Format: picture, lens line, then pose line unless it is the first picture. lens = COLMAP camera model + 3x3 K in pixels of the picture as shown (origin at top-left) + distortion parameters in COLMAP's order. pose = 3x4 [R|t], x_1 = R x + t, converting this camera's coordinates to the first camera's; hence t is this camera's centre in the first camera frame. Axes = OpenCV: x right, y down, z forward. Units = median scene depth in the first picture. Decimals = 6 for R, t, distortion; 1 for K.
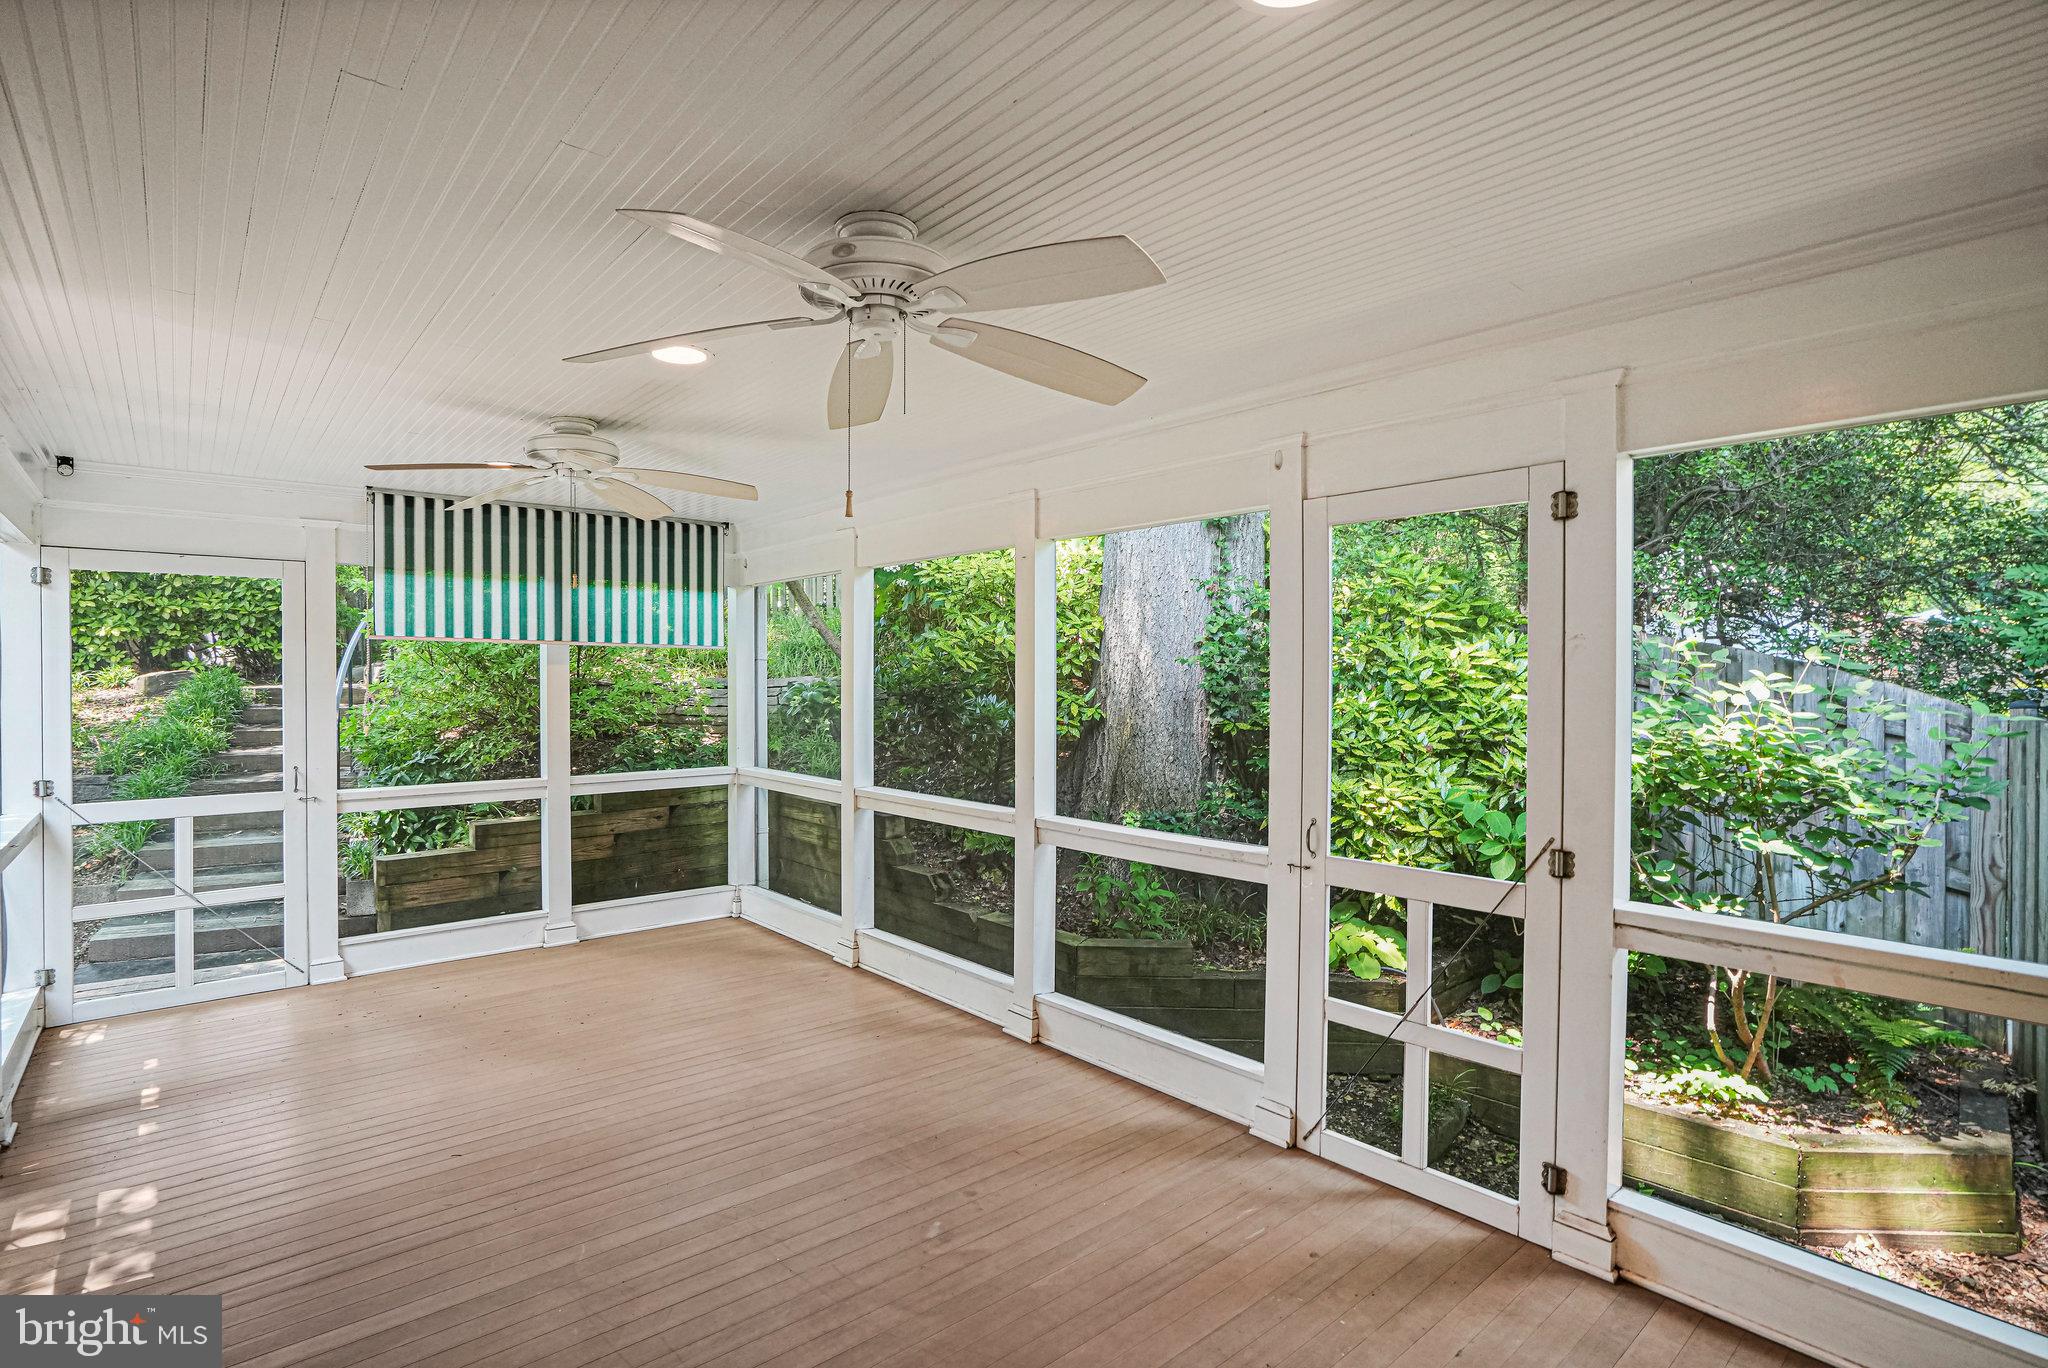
lens RADIAL K [[1011.2, 0, 1018.9], [0, 1011.2, 684.0], [0, 0, 1]] dist [-0.024801, 0.001122]
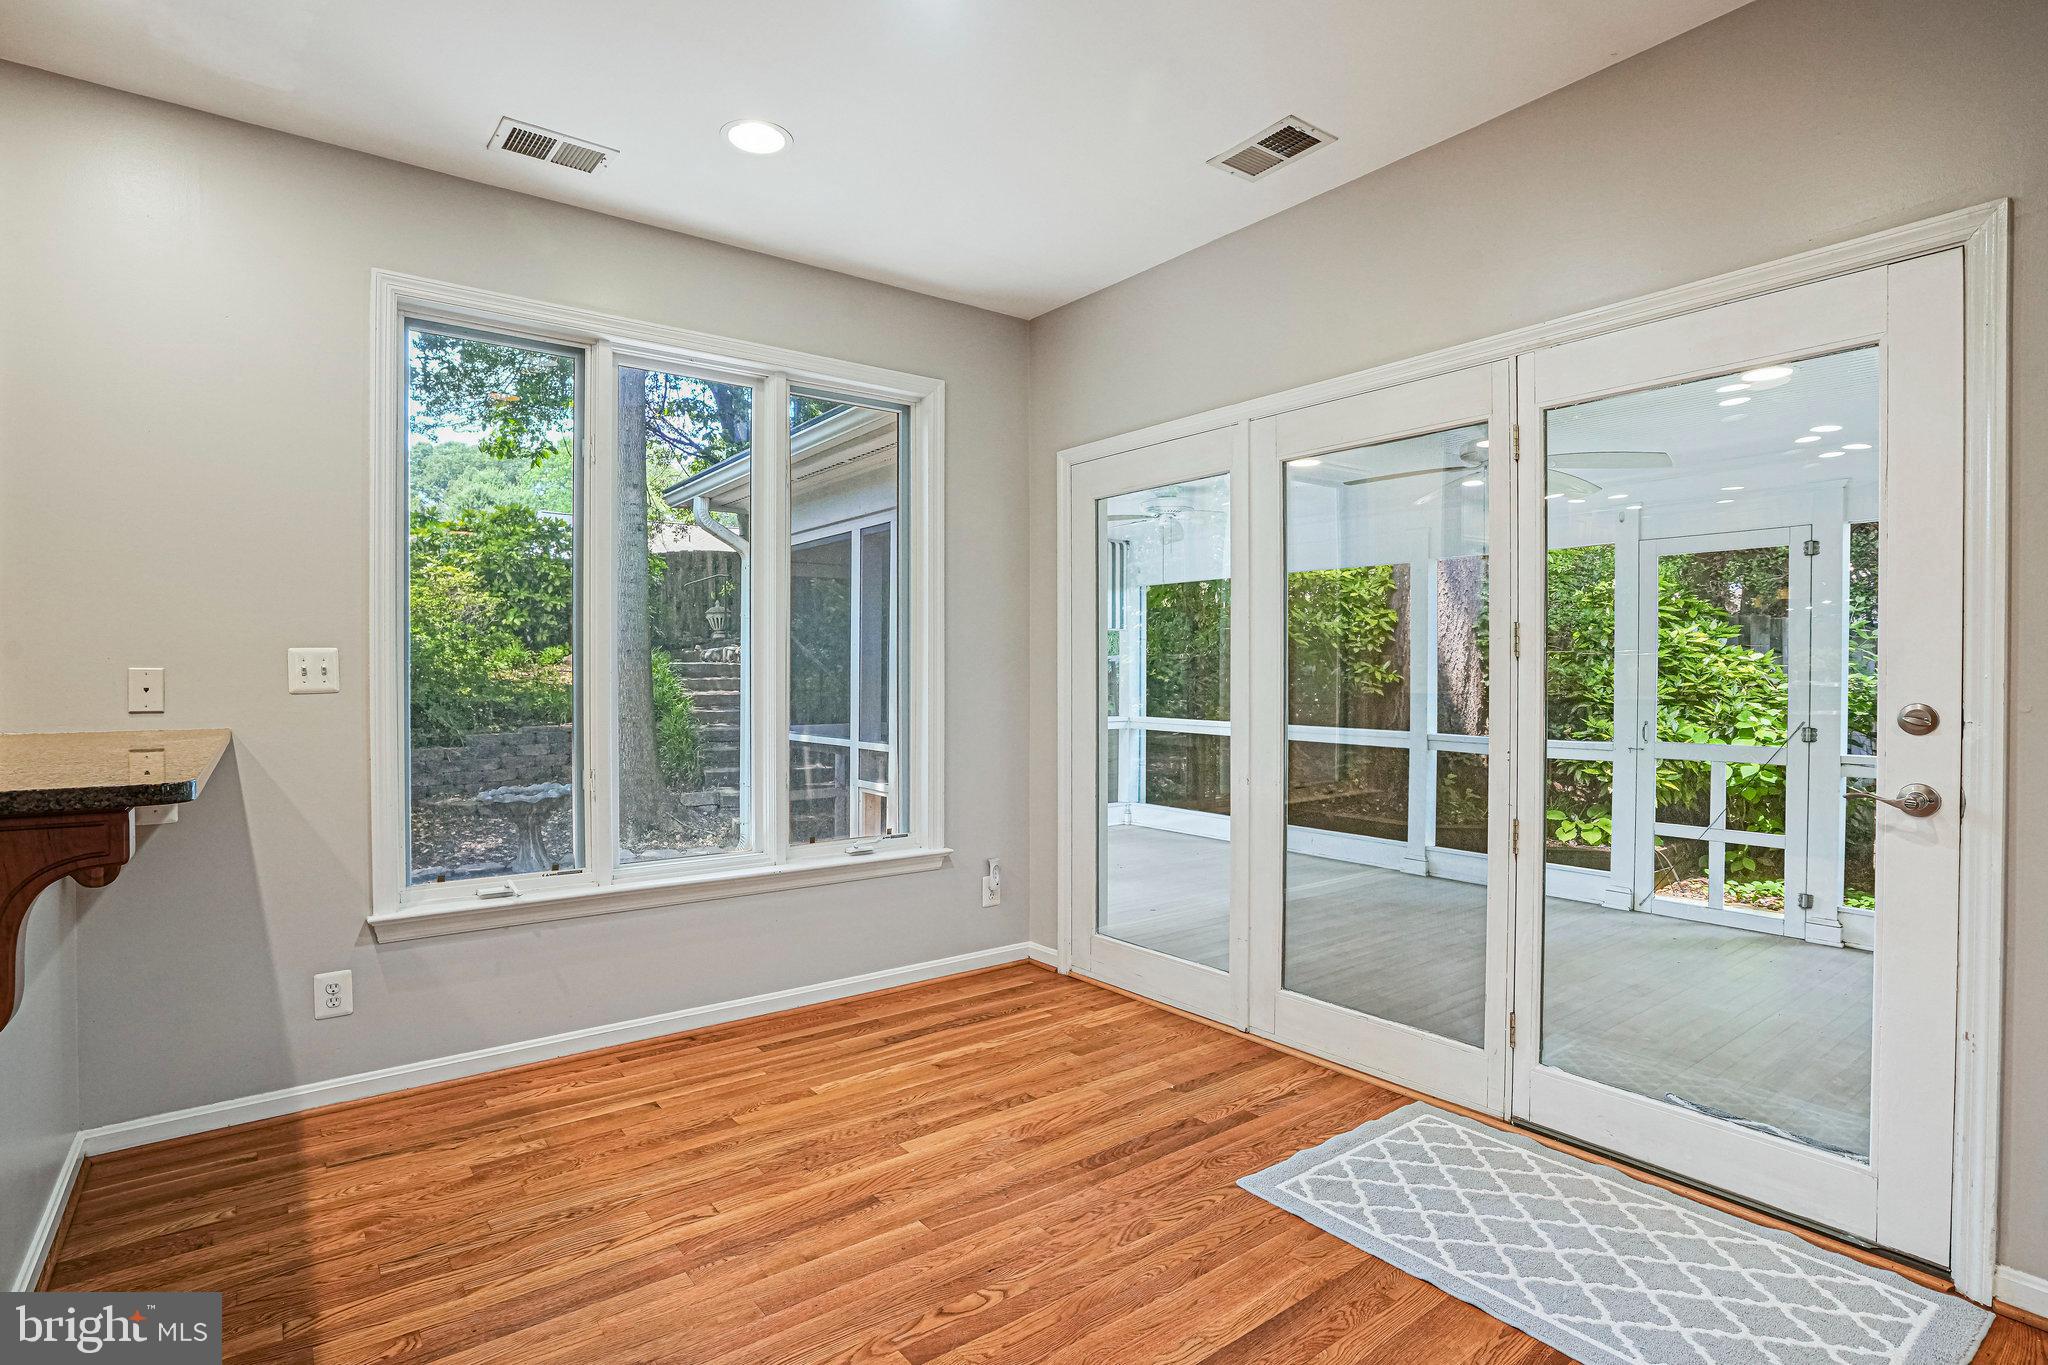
lens RADIAL K [[989.4, 0, 1031.1], [0, 989.4, 674.6], [0, 0, 1]] dist [-0.043531, 0.015555]
pose [[0.997858, 0.005361, -0.065192, -0.424992], [-0.005703, 0.999971, -0.005068, 0.042462], [0.065163, 0.005429, 0.997860, -0.486502]]
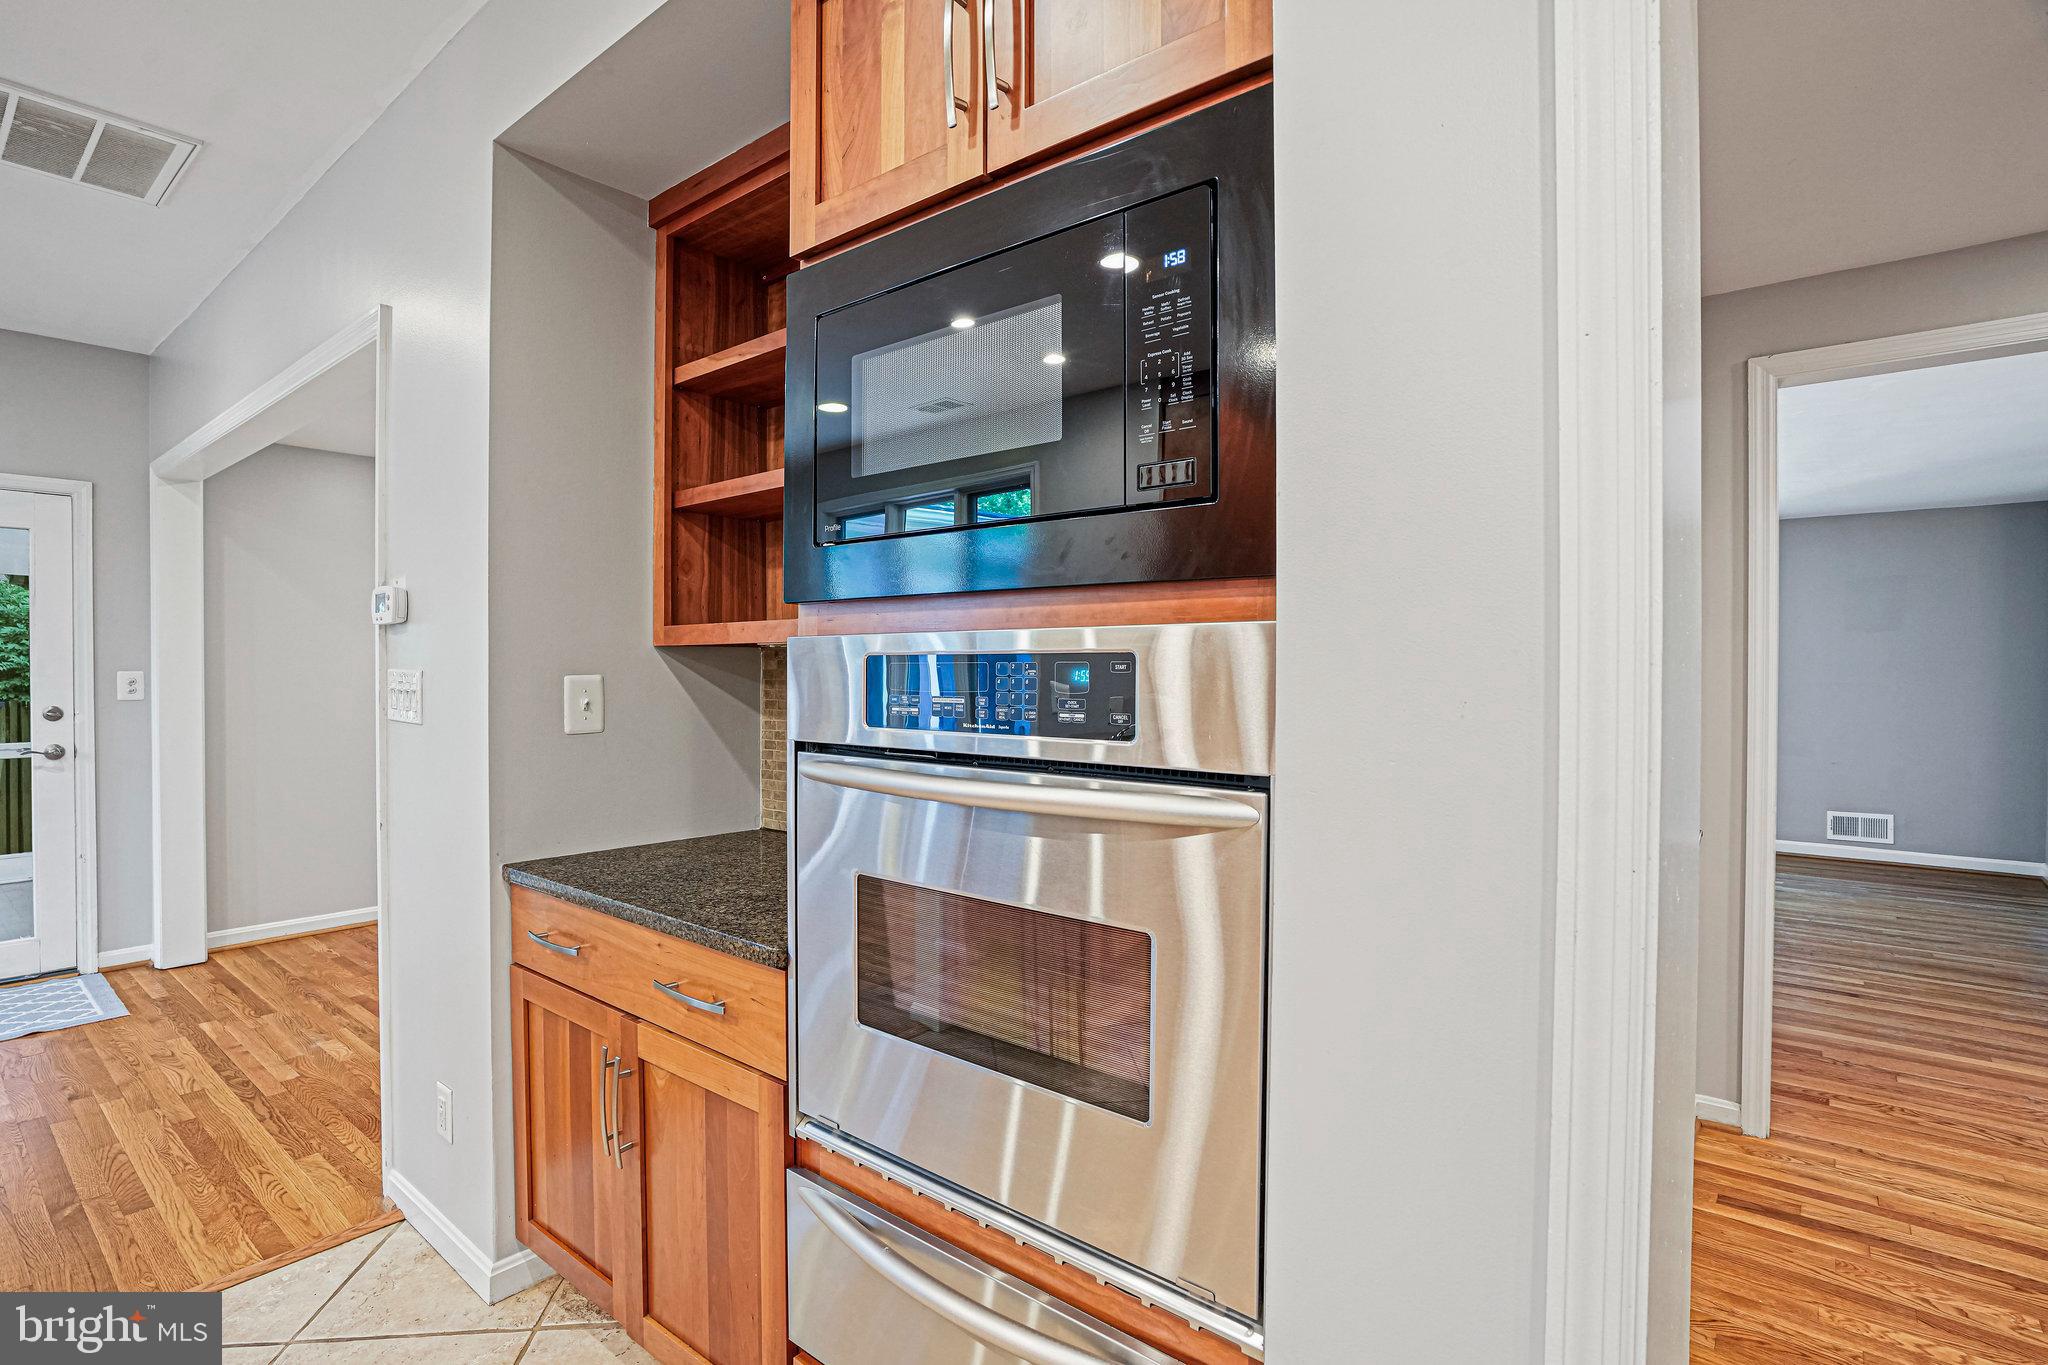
lens RADIAL K [[989.4, 0, 1025.1], [0, 989.4, 683.8], [0, 0, 1]] dist [-0.043531, 0.015555]
pose [[-0.179713, -0.016777, 0.983576, -1.031298], [0.010221, 0.999769, 0.018920, 0.024514], [-0.983666, 0.013453, -0.179500, -0.735748]]
